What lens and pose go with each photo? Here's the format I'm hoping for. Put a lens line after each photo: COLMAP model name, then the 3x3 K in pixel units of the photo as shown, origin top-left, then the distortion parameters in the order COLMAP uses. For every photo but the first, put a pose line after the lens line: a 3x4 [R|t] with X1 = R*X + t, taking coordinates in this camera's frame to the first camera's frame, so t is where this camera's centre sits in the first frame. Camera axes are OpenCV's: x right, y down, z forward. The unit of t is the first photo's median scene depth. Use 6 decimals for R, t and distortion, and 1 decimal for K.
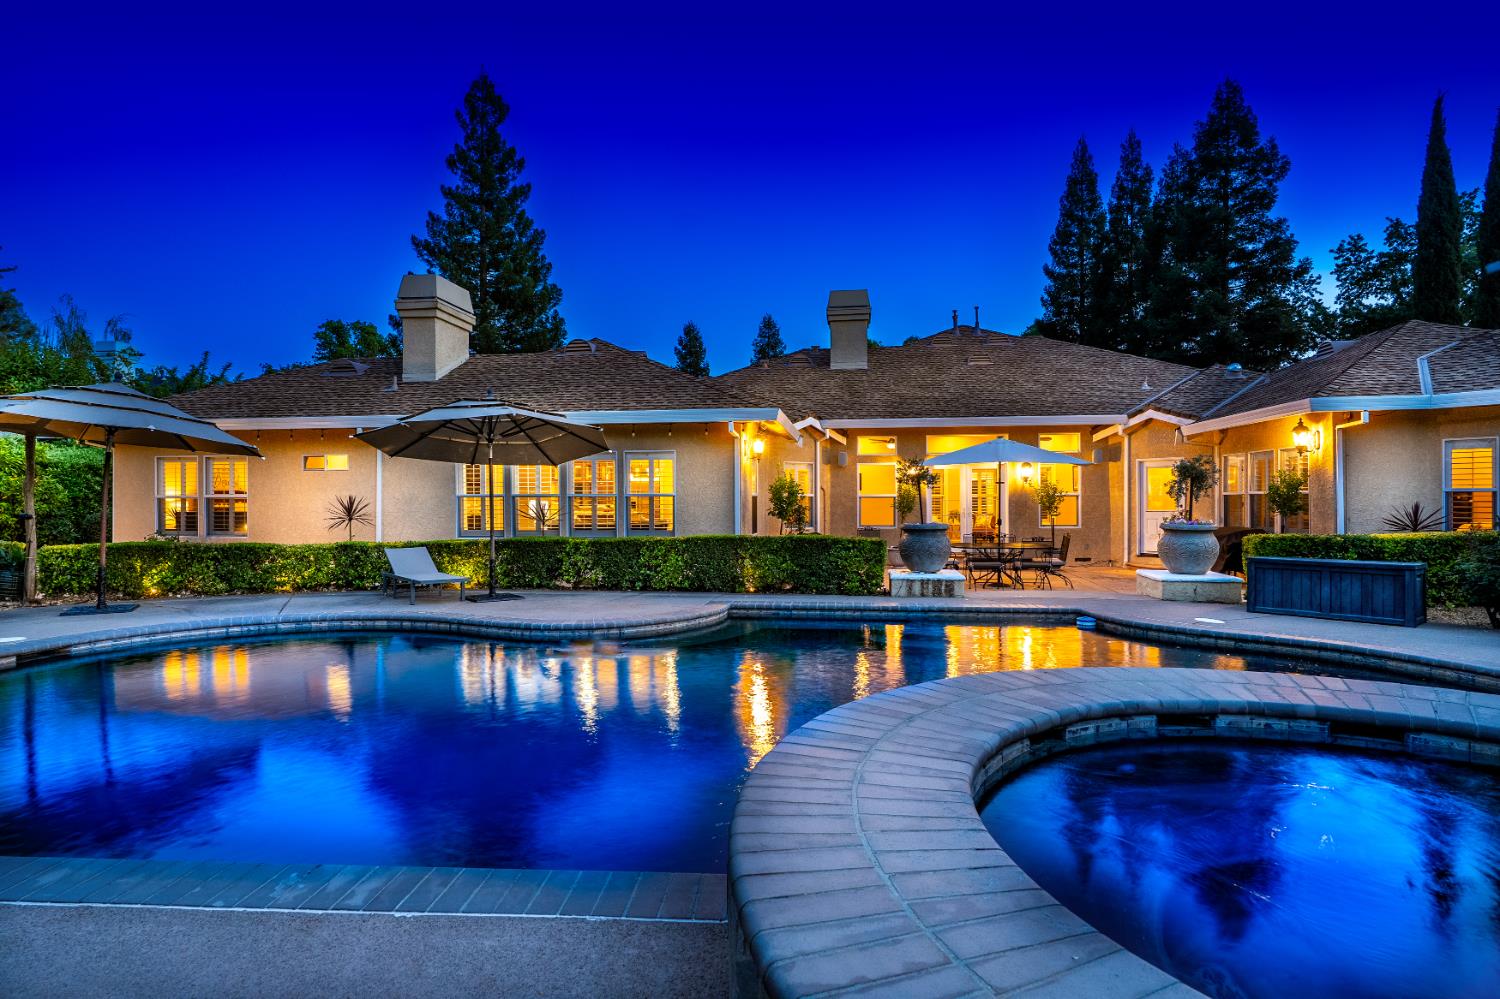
lens RADIAL K [[777.2, 0, 752.9], [0, 777.2, 504.6], [0, 0, 1]] dist [-0.005576, 0.000086]
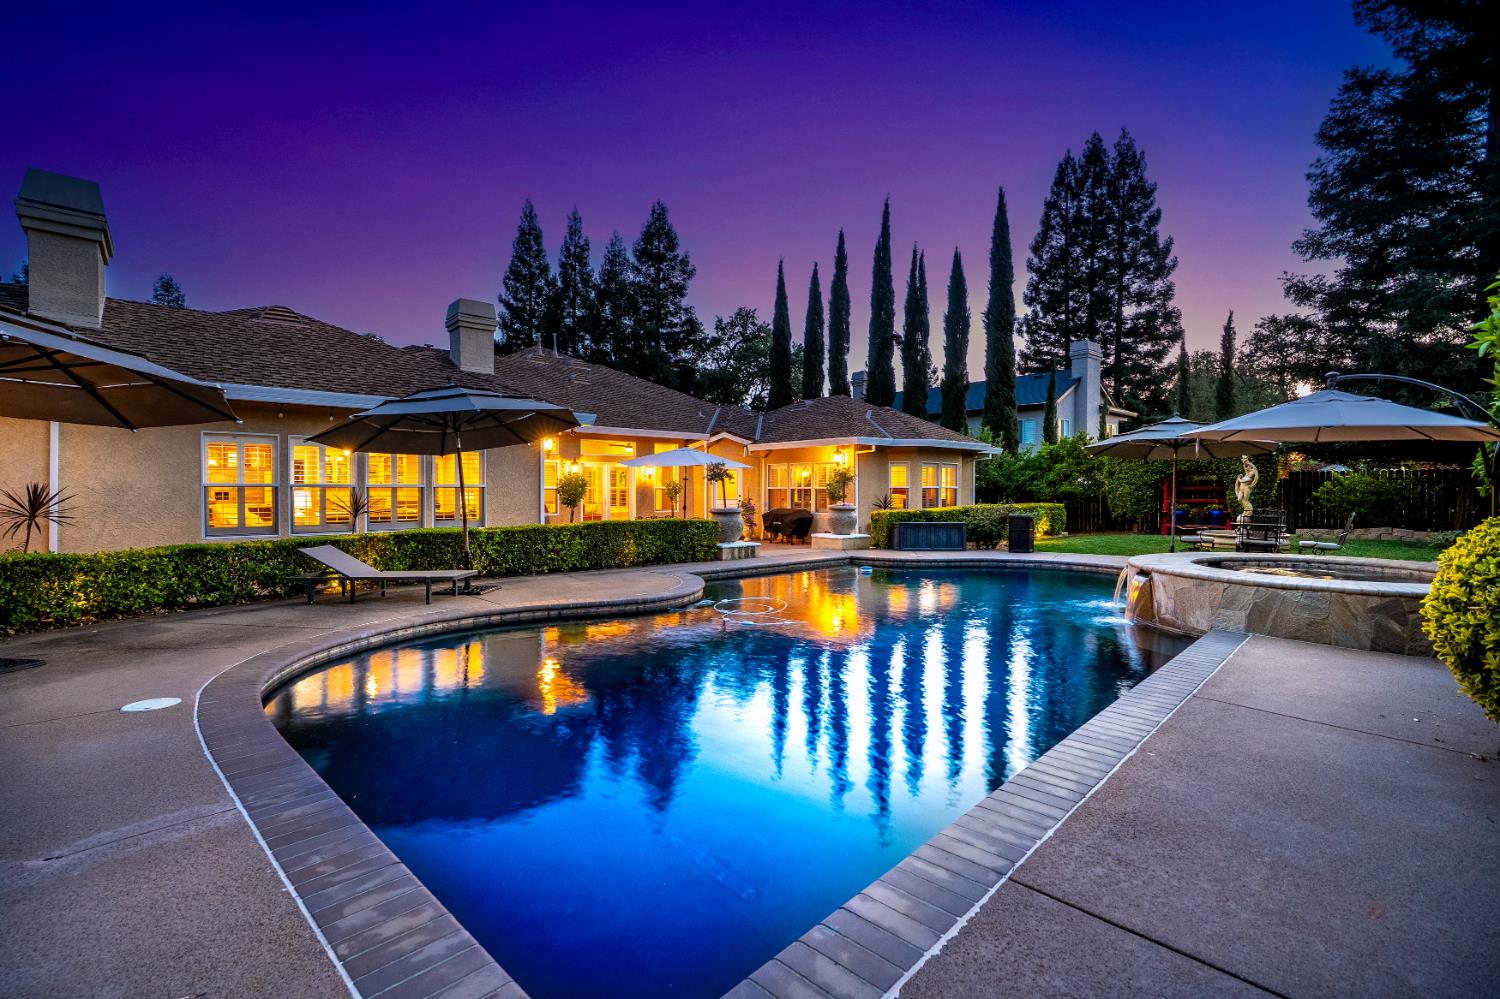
lens RADIAL K [[677.6, 0, 748.2], [0, 677.6, 498.8], [0, 0, 1]] dist [-0.004191, 0.000380]
pose [[0.647725, -0.005042, 0.761857, -0.446218], [0.003357, 0.999987, 0.003764, 0.001712], [-0.761867, 0.000119, 0.647734, 0.109308]]
